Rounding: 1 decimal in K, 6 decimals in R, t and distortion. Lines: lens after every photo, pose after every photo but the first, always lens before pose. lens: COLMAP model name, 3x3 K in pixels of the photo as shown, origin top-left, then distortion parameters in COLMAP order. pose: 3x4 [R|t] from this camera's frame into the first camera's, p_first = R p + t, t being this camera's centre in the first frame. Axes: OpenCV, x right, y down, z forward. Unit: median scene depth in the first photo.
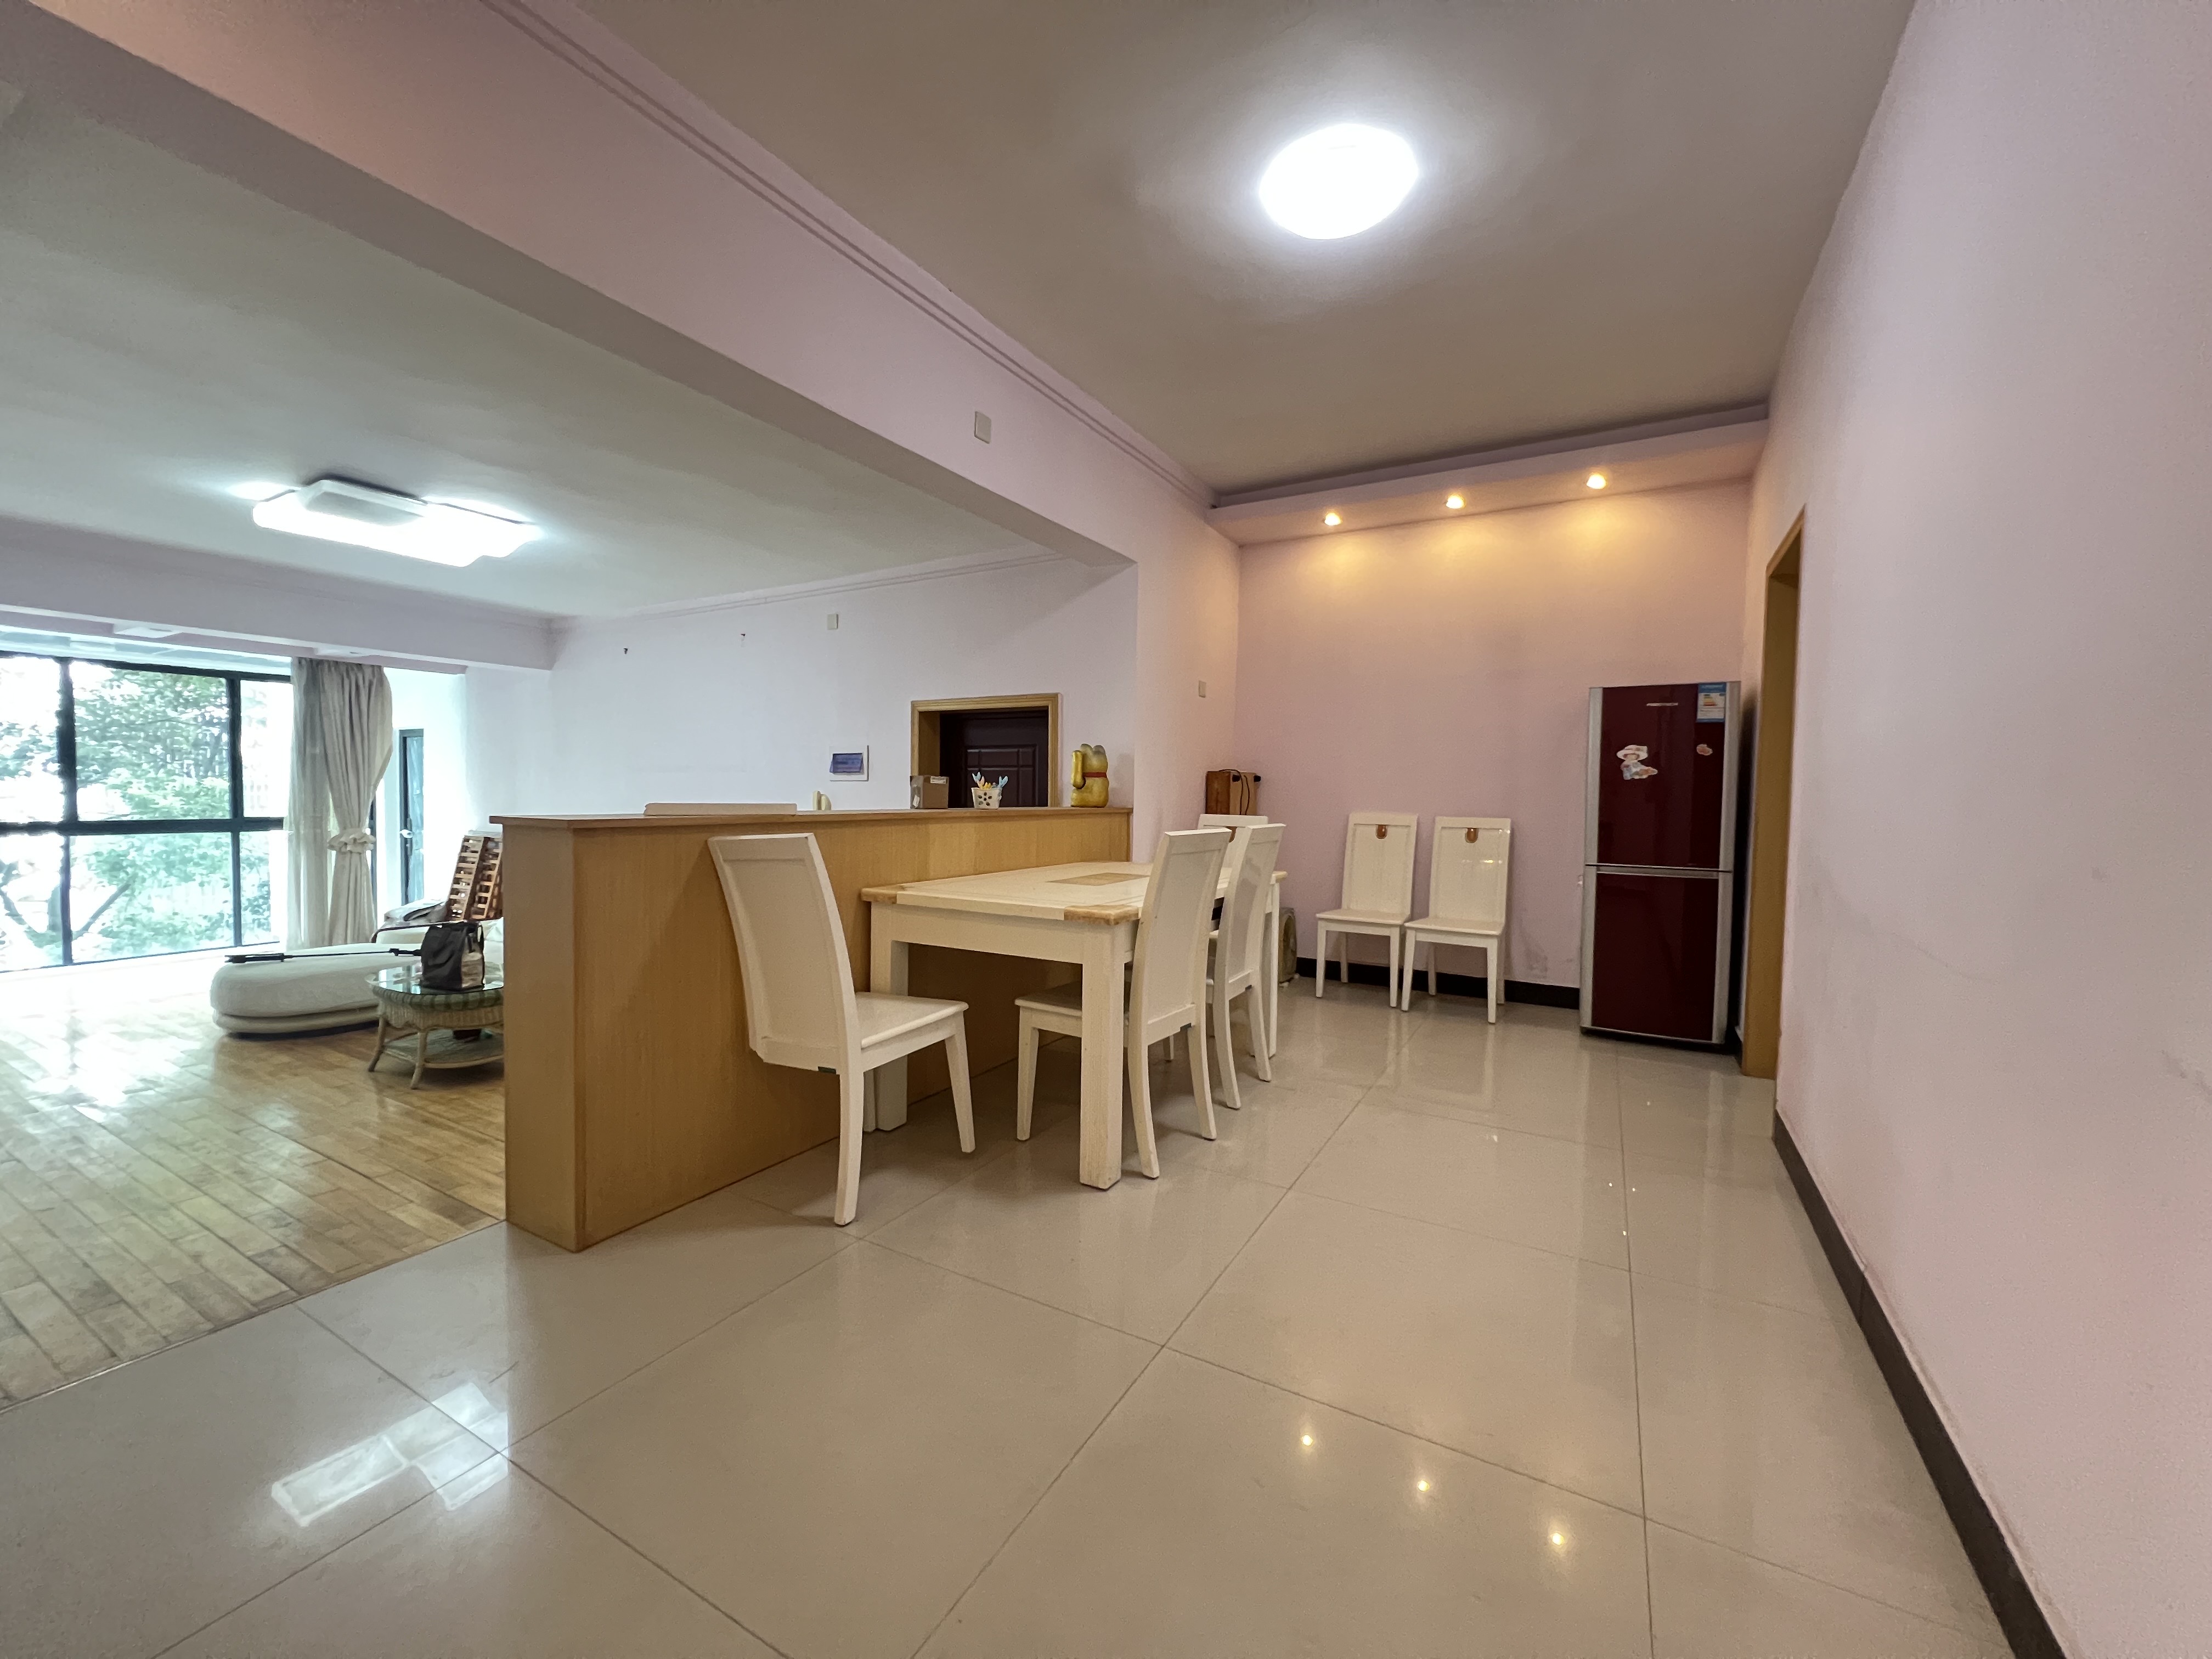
lens RADIAL K [[881.7, 0, 1104.0], [0, 881.7, 829.4], [0, 0, 1]] dist [-0.003899, -0.000559]
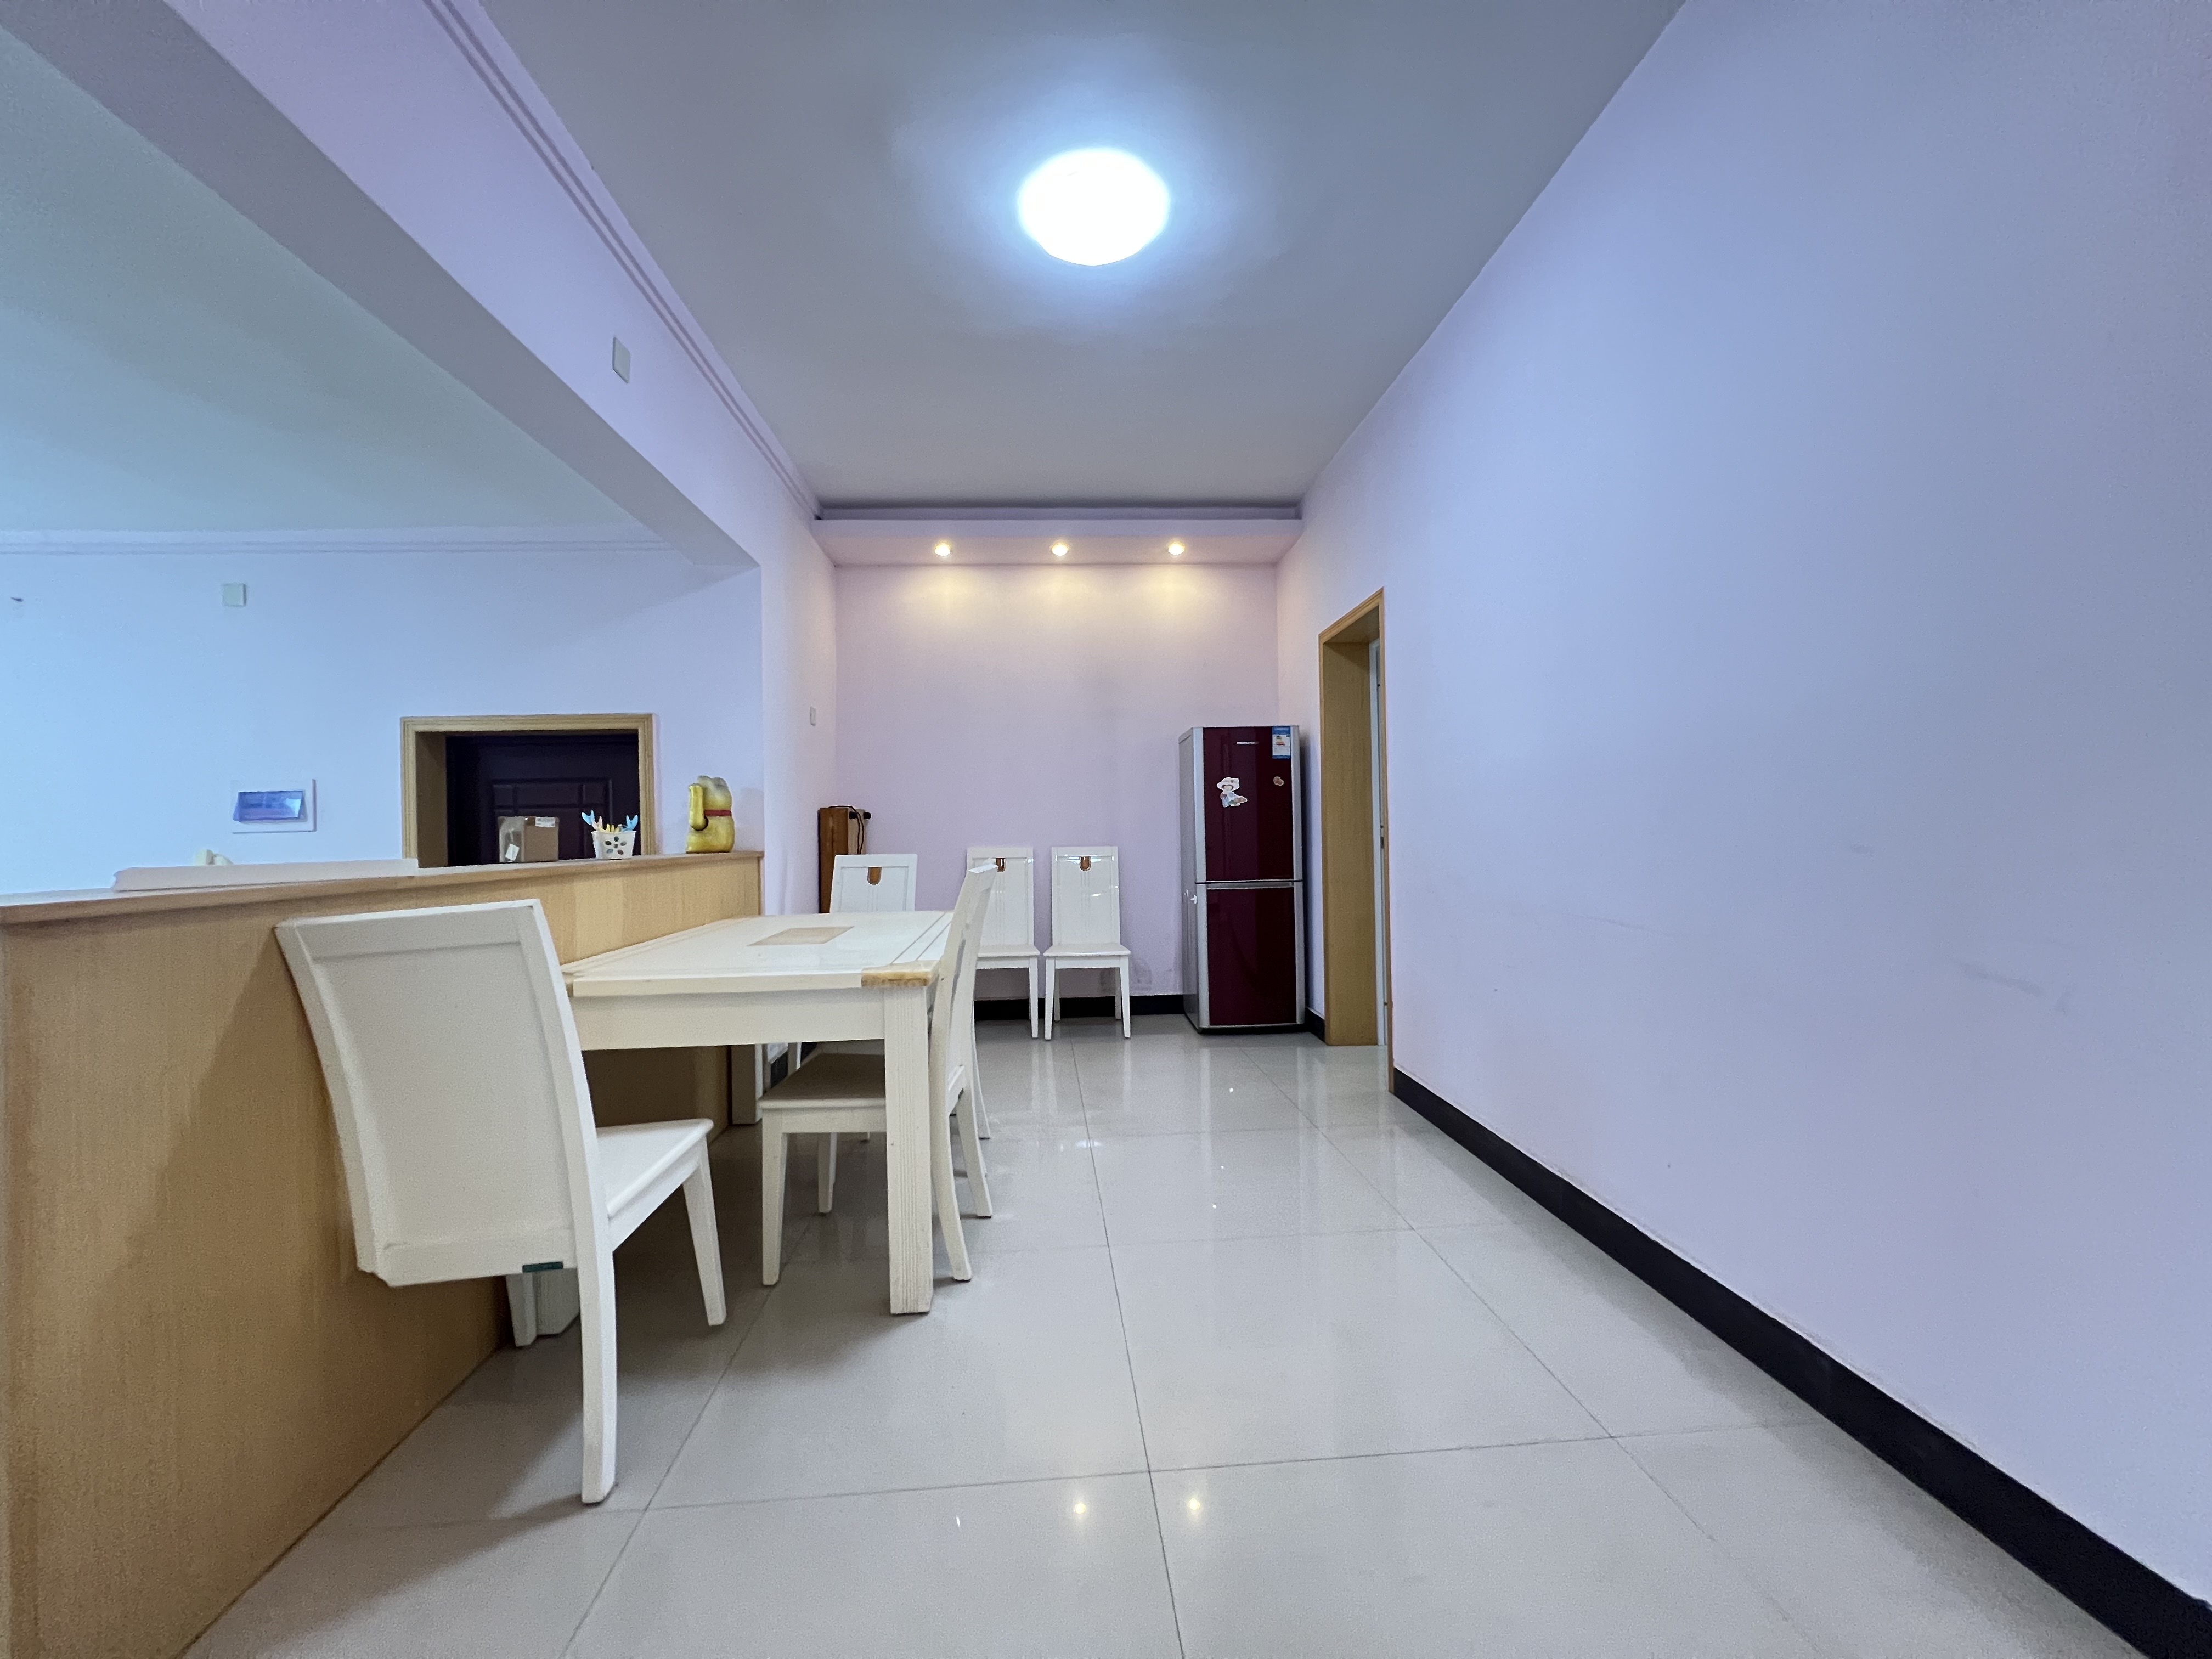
lens RADIAL K [[881.7, 0, 1105.7], [0, 881.7, 828.8], [0, 0, 1]] dist [-0.003899, -0.000559]
pose [[0.830290, -0.030337, 0.556506, -0.176122], [0.056466, 0.997958, -0.029843, -0.002411], [-0.554464, 0.056202, 0.830308, 0.120528]]
